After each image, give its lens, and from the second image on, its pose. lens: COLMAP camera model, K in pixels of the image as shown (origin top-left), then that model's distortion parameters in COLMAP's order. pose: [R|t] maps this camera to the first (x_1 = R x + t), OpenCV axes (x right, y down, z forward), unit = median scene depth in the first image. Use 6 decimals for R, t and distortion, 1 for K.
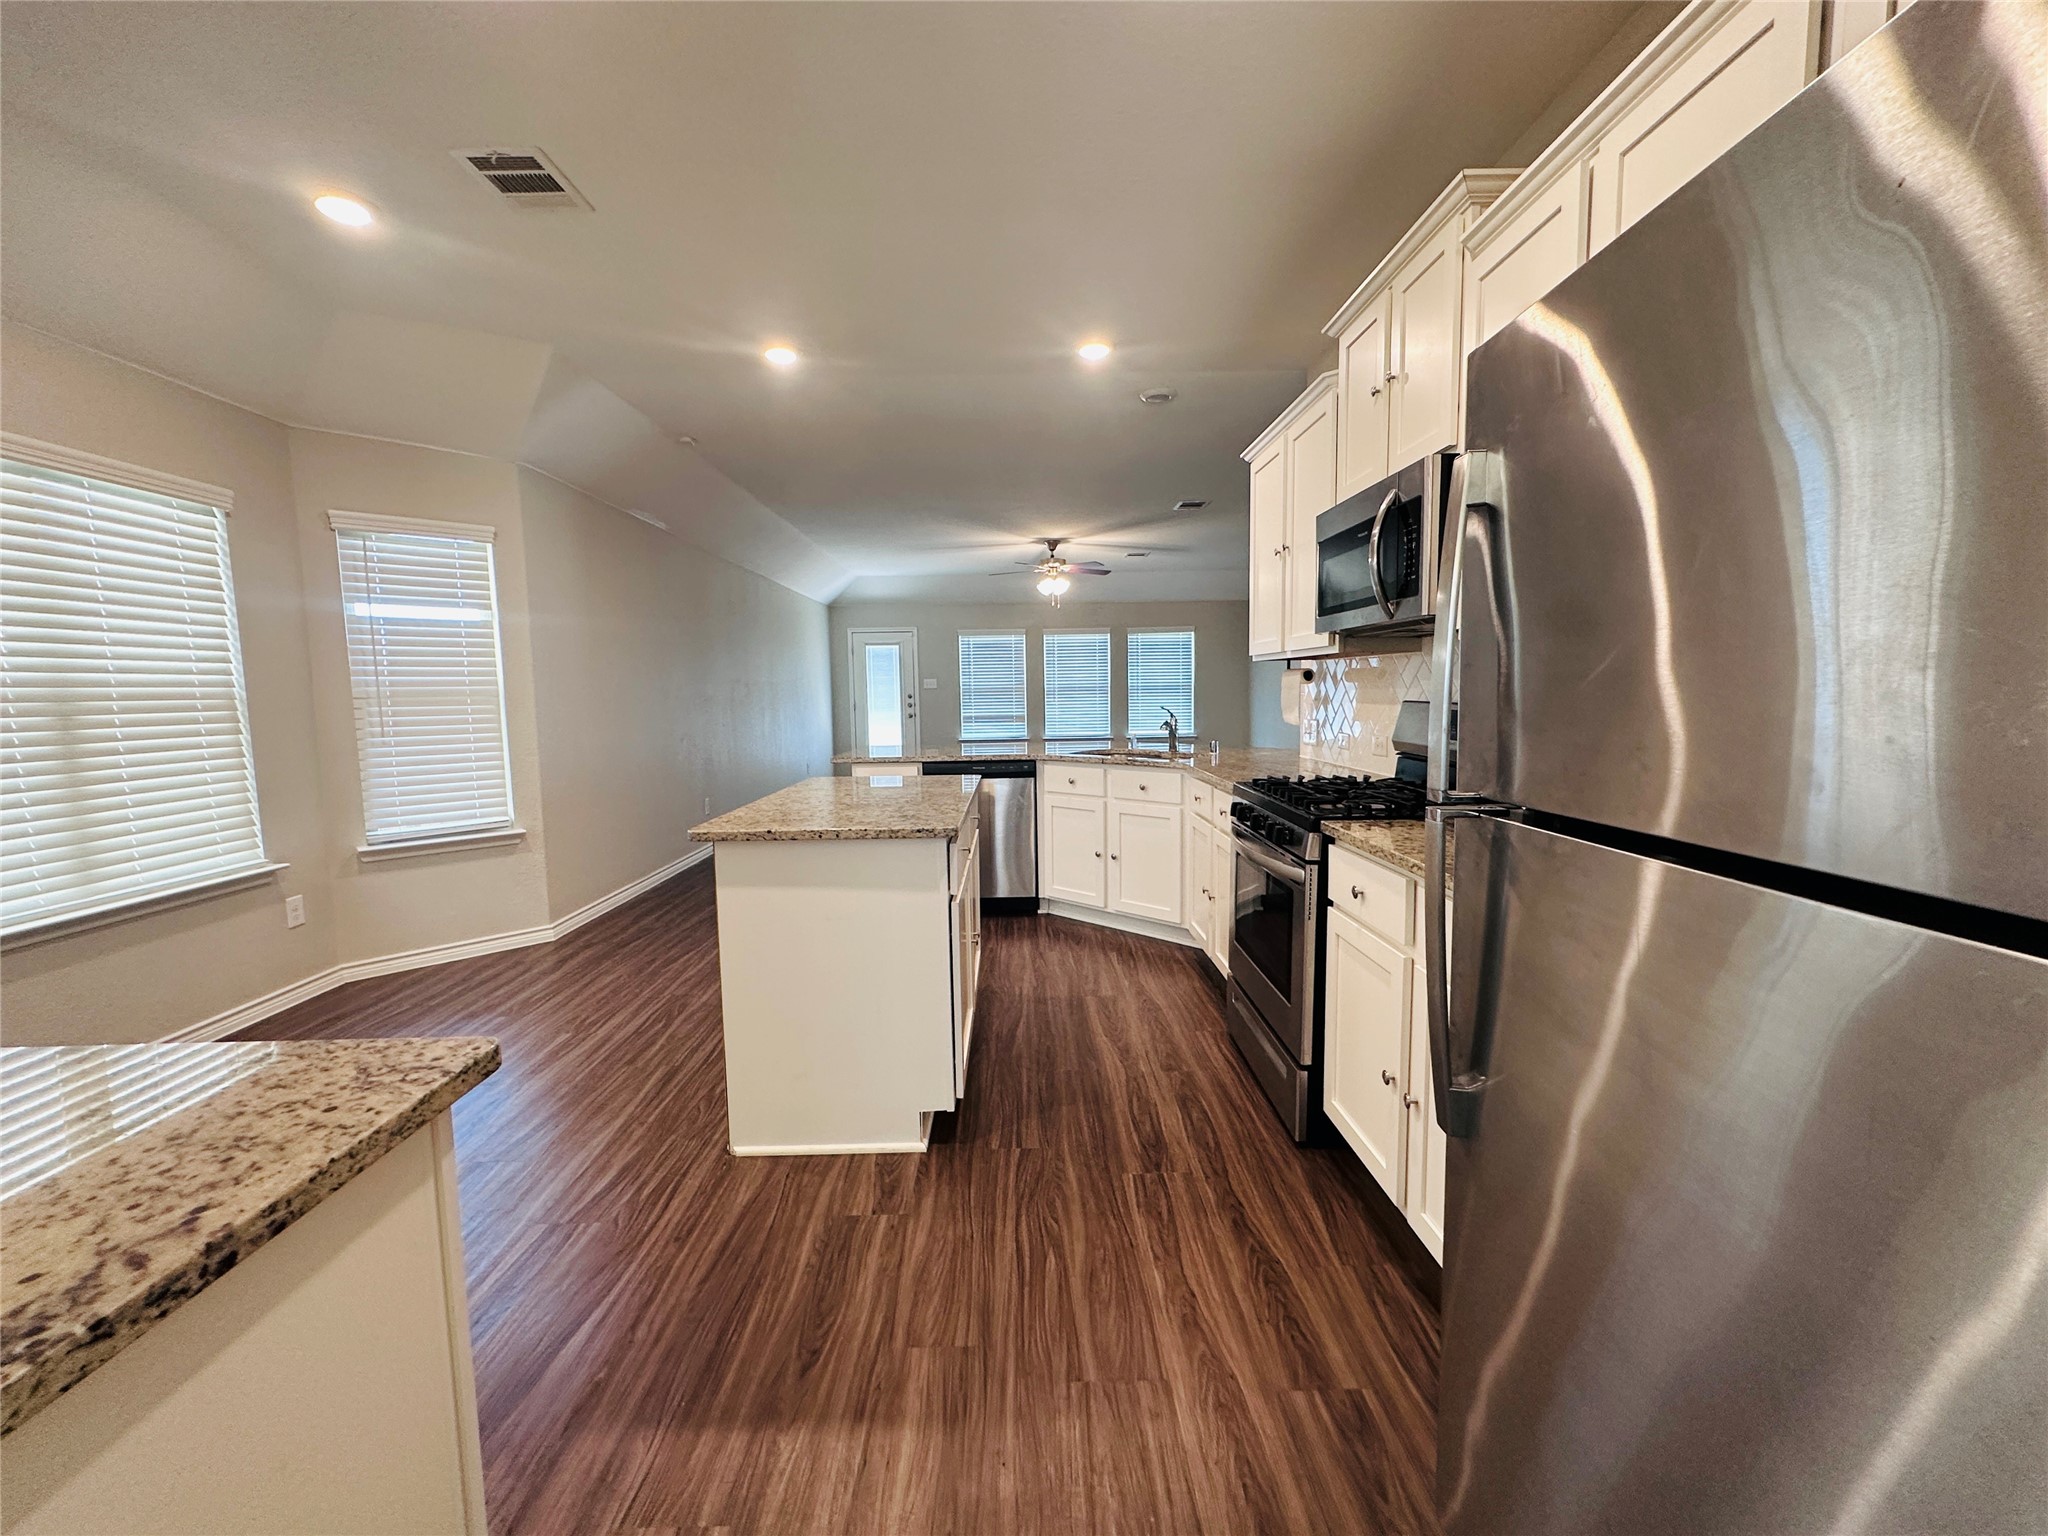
lens RADIAL K [[822.4, 0, 1024.0], [0, 822.4, 768.0], [0, 0, 1]] dist [-0.000284, -0.000052]
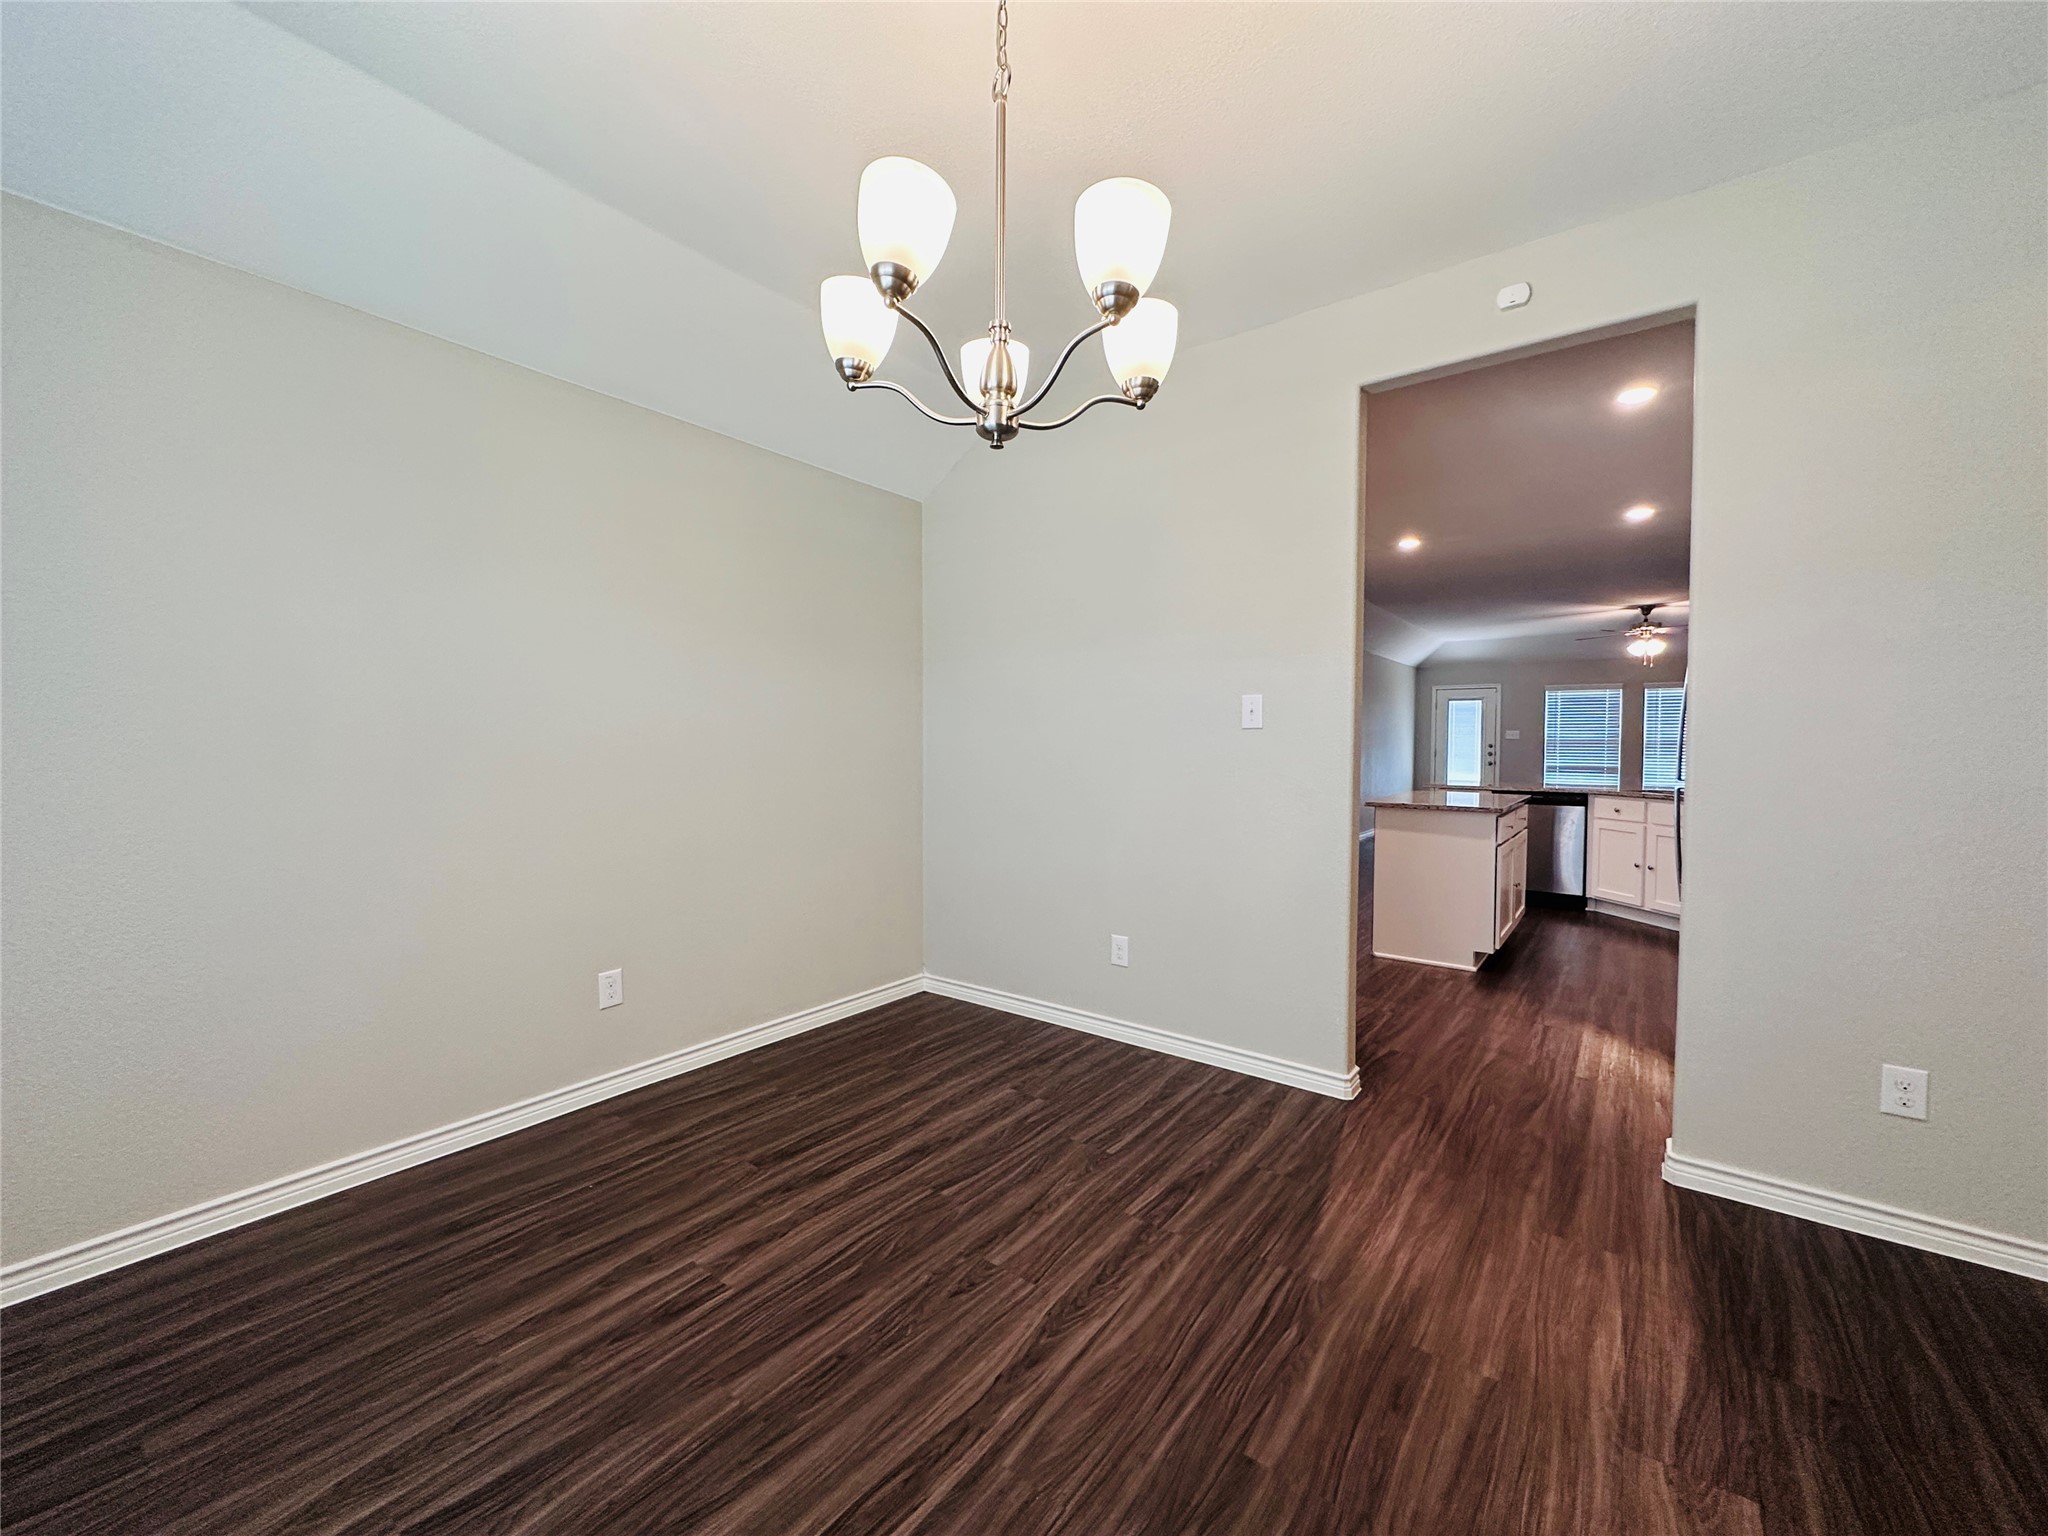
lens RADIAL K [[822.4, 0, 1024.0], [0, 822.4, 768.0], [0, 0, 1]] dist [-0.000284, -0.000052]
pose [[0.789877, 0.040227, -0.611945, 0.058100], [-0.075450, 0.996640, -0.031872, 0.033273], [0.608607, 0.071346, 0.790258, -0.342946]]
